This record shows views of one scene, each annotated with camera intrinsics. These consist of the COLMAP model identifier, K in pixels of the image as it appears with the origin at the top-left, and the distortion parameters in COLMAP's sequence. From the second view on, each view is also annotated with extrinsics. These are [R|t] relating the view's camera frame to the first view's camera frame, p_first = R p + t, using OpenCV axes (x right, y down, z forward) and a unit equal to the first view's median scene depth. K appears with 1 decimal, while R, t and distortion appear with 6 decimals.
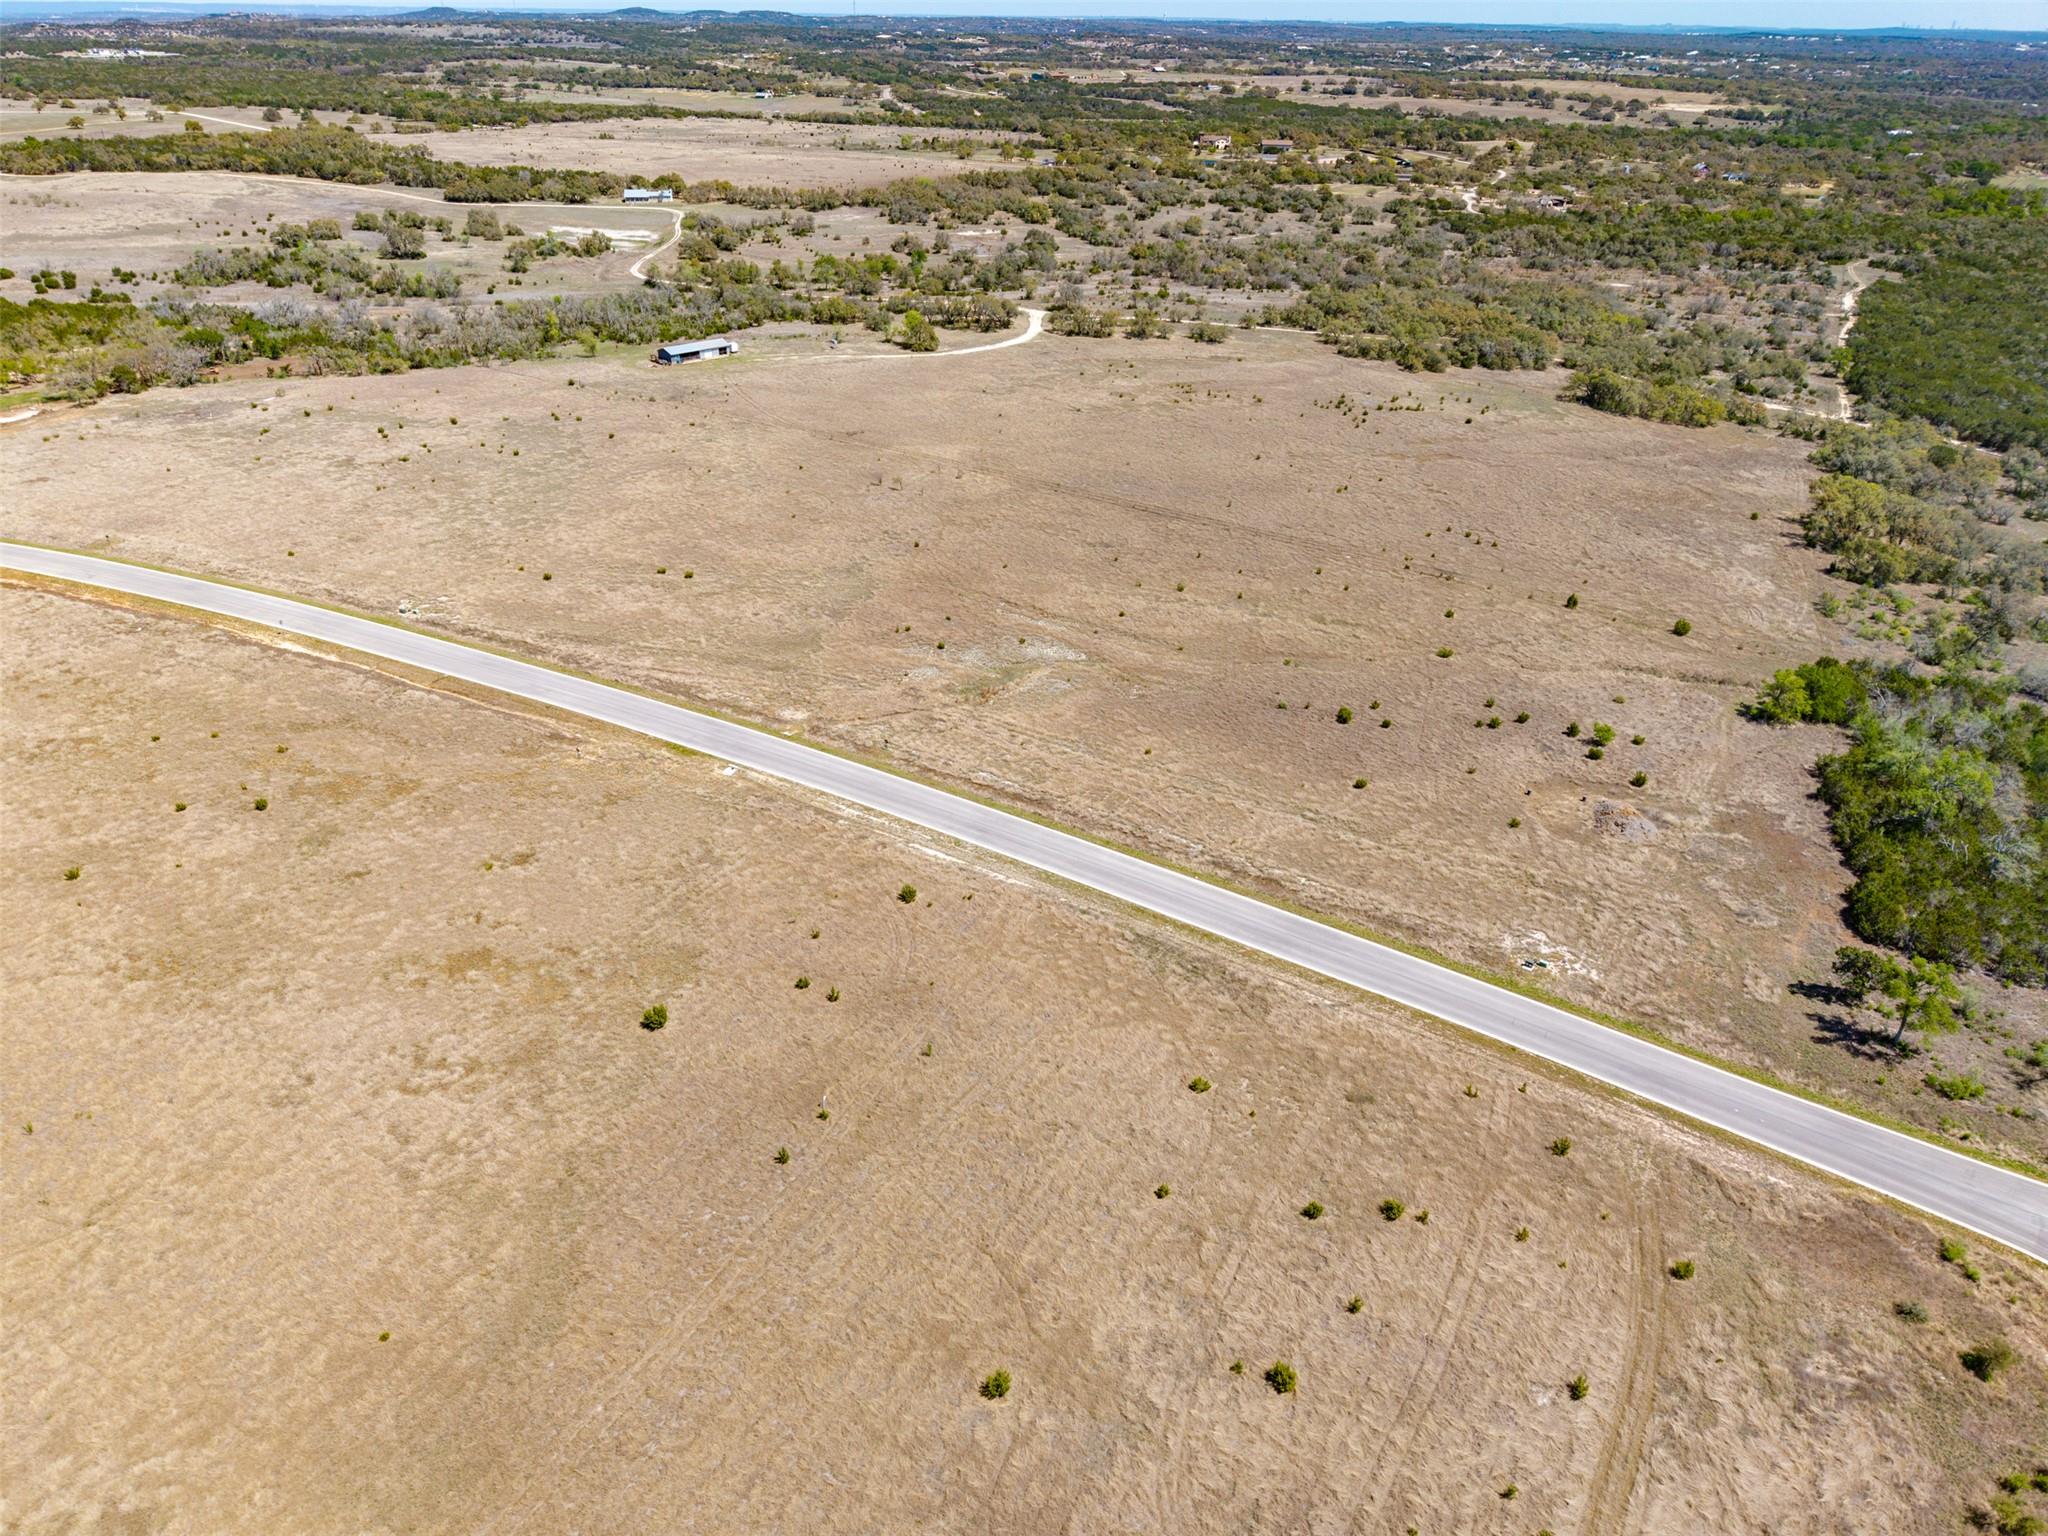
lens RADIAL K [[1368.5, 0, 1015.4], [0, 1368.5, 768.2], [0, 0, 1]] dist [0.029672, -0.029141]
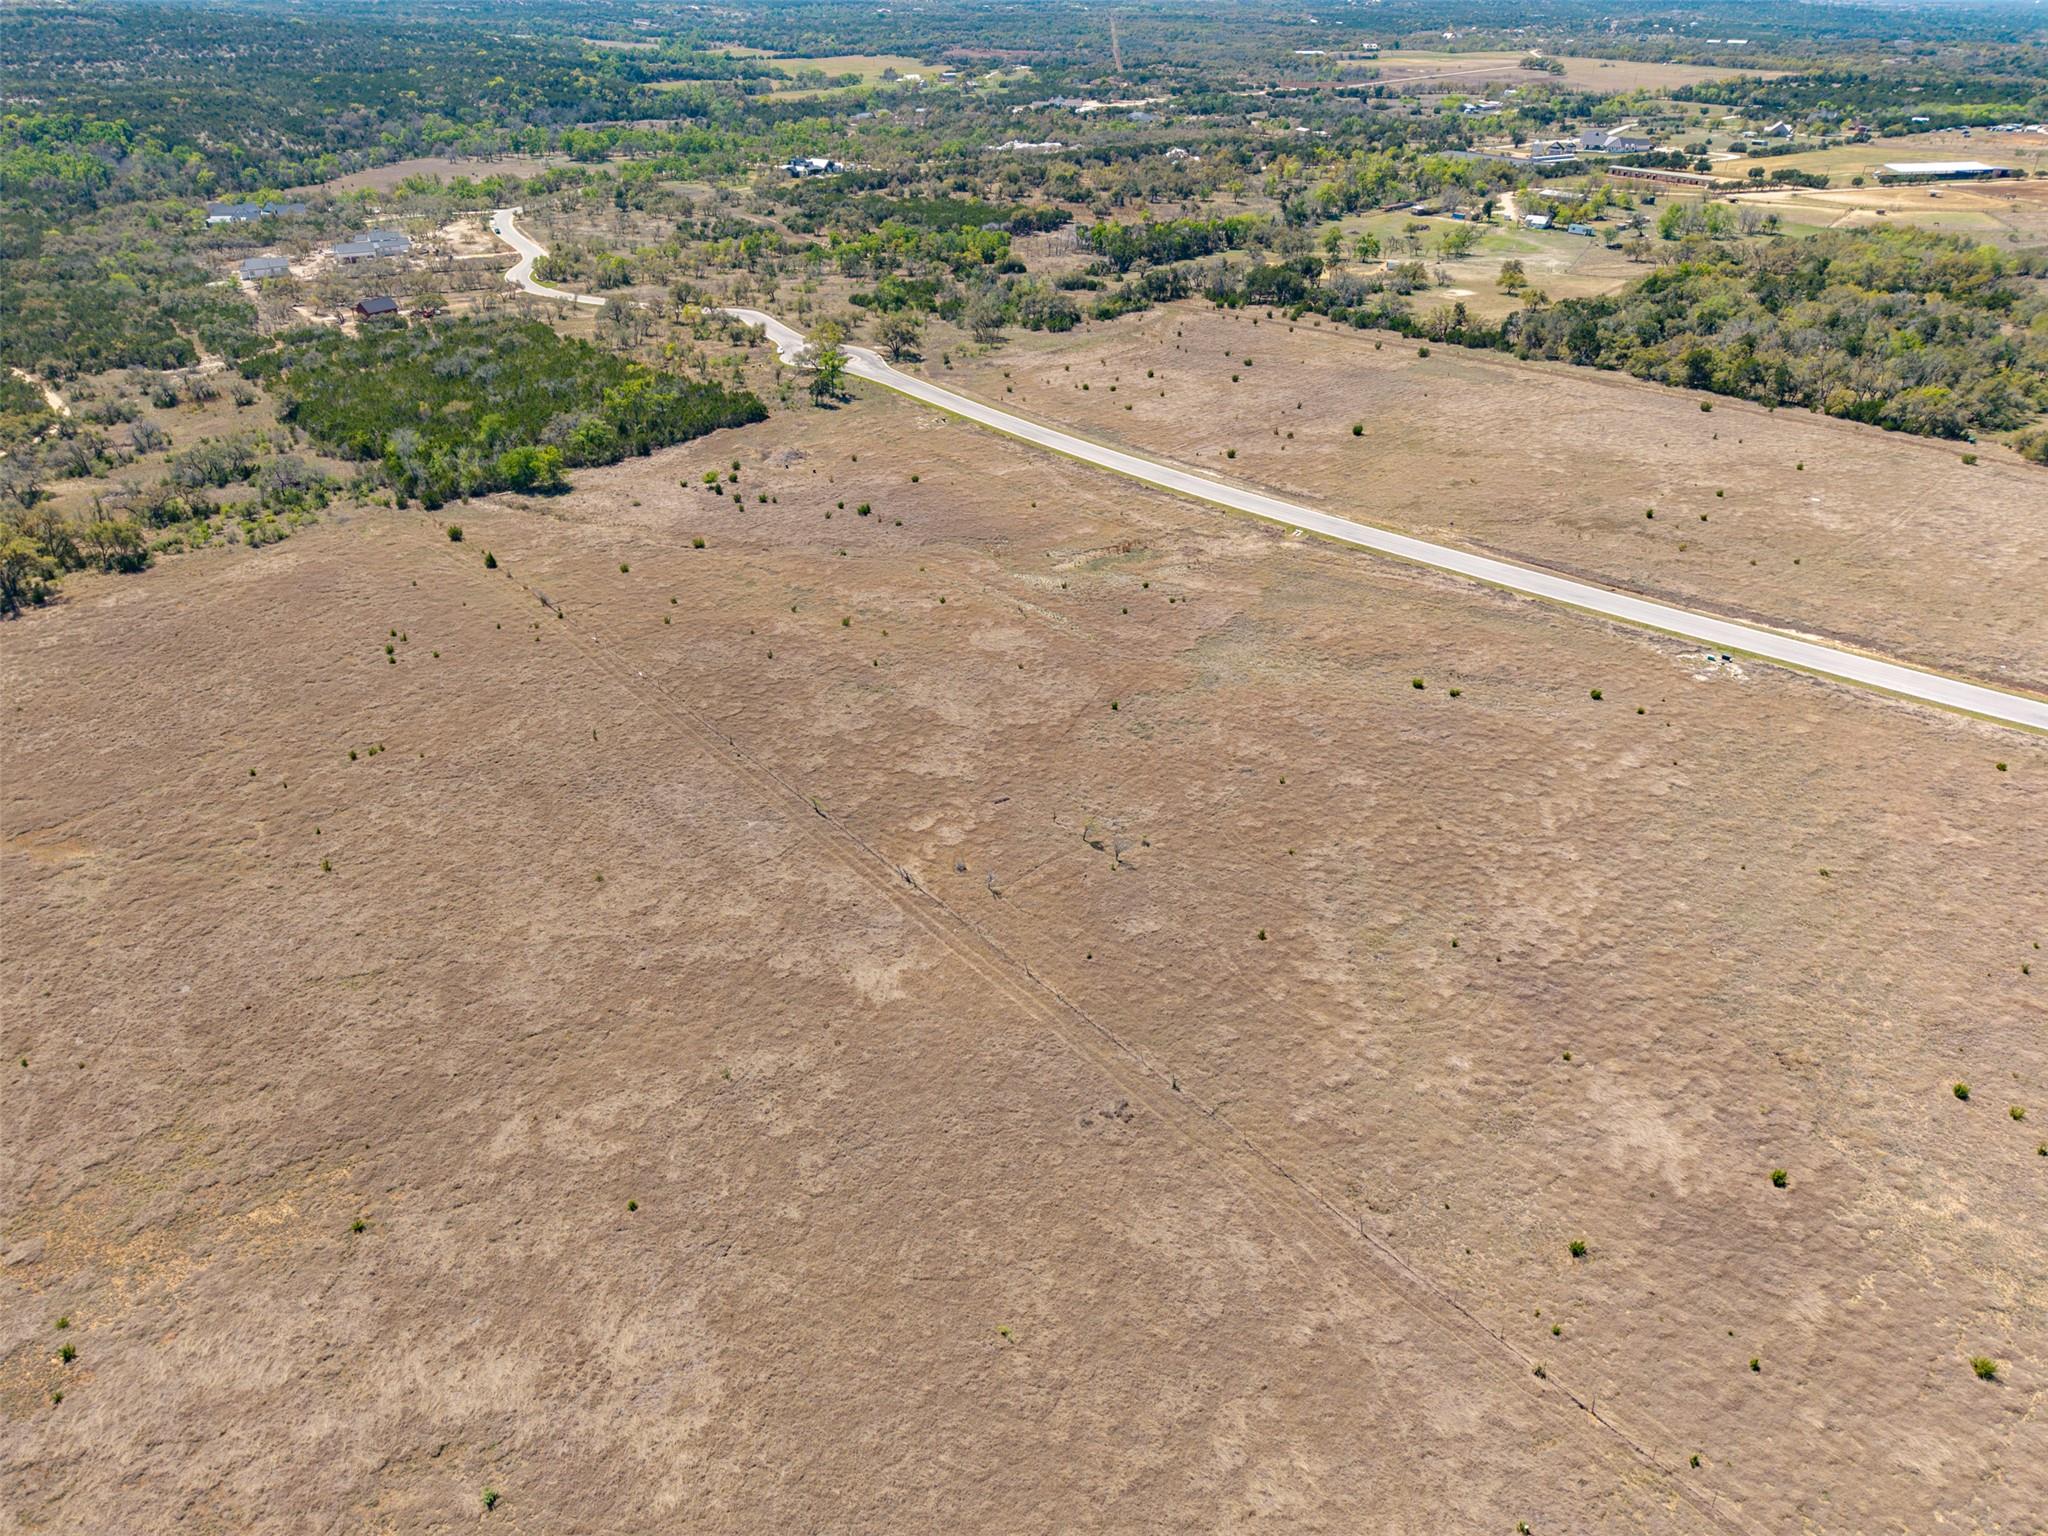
lens RADIAL K [[1368.5, 0, 1017.0], [0, 1368.5, 775.5], [0, 0, 1]] dist [0.029672, -0.029141]
pose [[-0.949002, -0.178600, 0.259803, -0.235492], [0.132237, 0.522578, 0.842274, -0.831069], [-0.286197, 0.833675, -0.472310, 1.513001]]
